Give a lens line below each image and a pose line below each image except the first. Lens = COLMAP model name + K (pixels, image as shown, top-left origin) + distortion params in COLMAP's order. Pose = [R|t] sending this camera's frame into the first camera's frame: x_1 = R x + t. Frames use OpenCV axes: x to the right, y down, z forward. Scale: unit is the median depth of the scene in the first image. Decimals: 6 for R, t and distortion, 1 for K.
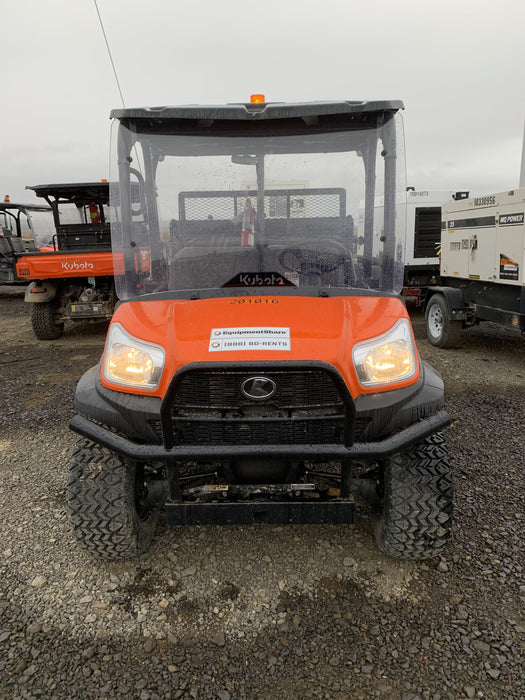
lens RADIAL K [[533.6, 0, 261.3], [0, 533.6, 335.7], [0, 0, 1]] dist [0.008084, 0.001777]
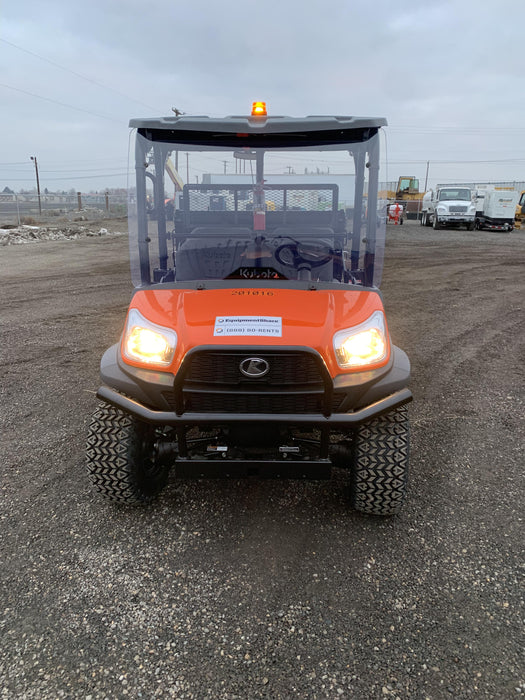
lens RADIAL K [[533.6, 0, 261.3], [0, 533.6, 335.7], [0, 0, 1]] dist [0.008084, 0.001777]
pose [[0.999660, 0.023937, 0.010343, -0.003390], [-0.024334, 0.998895, 0.040218, -0.019993], [-0.009369, -0.040456, 0.999137, -0.186284]]
